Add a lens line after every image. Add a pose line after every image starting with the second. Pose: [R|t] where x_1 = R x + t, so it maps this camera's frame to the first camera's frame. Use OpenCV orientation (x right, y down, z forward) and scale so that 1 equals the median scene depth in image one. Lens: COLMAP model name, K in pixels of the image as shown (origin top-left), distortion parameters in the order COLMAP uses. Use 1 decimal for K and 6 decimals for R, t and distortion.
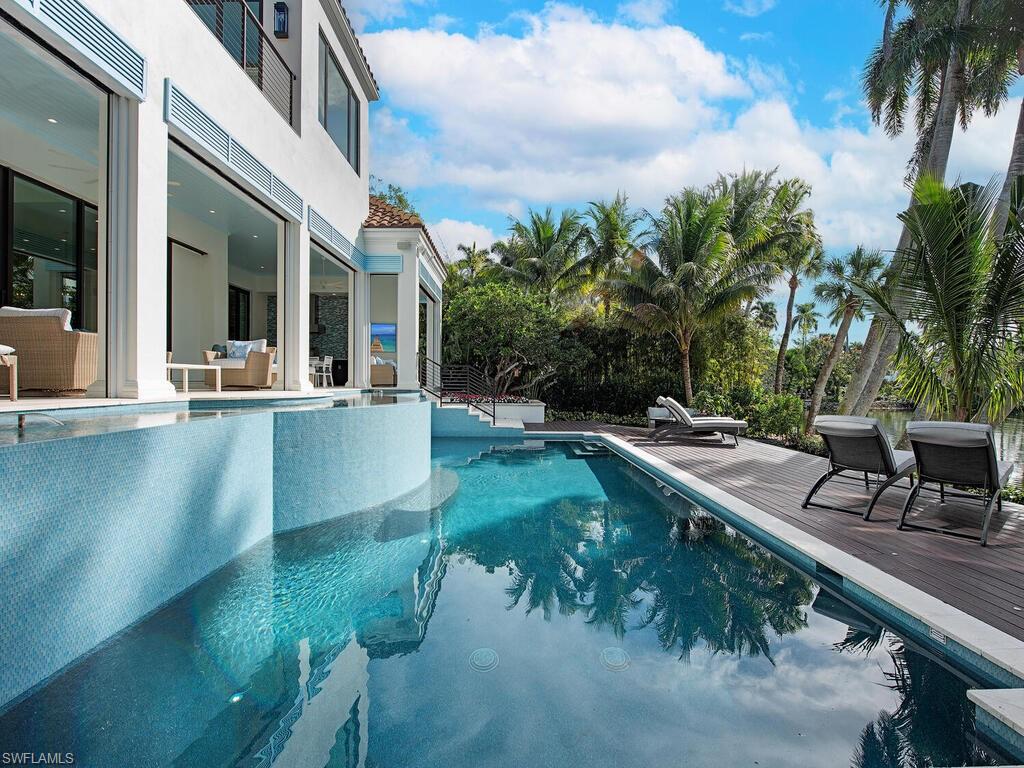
lens RADIAL K [[454.4, 0, 509.1], [0, 454.4, 385.4], [0, 0, 1]] dist [-0.013215, -0.000492]
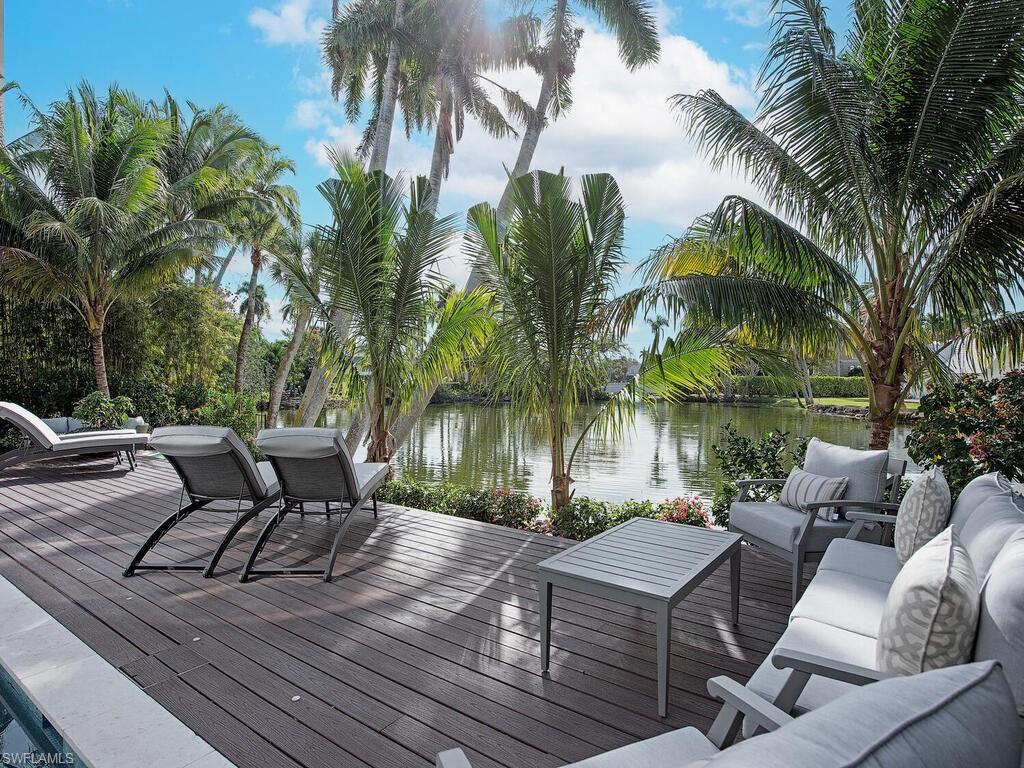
lens RADIAL K [[545.9, 0, 510.1], [0, 545.9, 381.7], [0, 0, 1]] dist [0.001106, 0.001286]
pose [[0.589356, -0.005050, 0.807857, 0.123130], [0.005887, 0.999981, 0.001957, 0.000440], [-0.807852, 0.003603, 0.589375, 0.040972]]
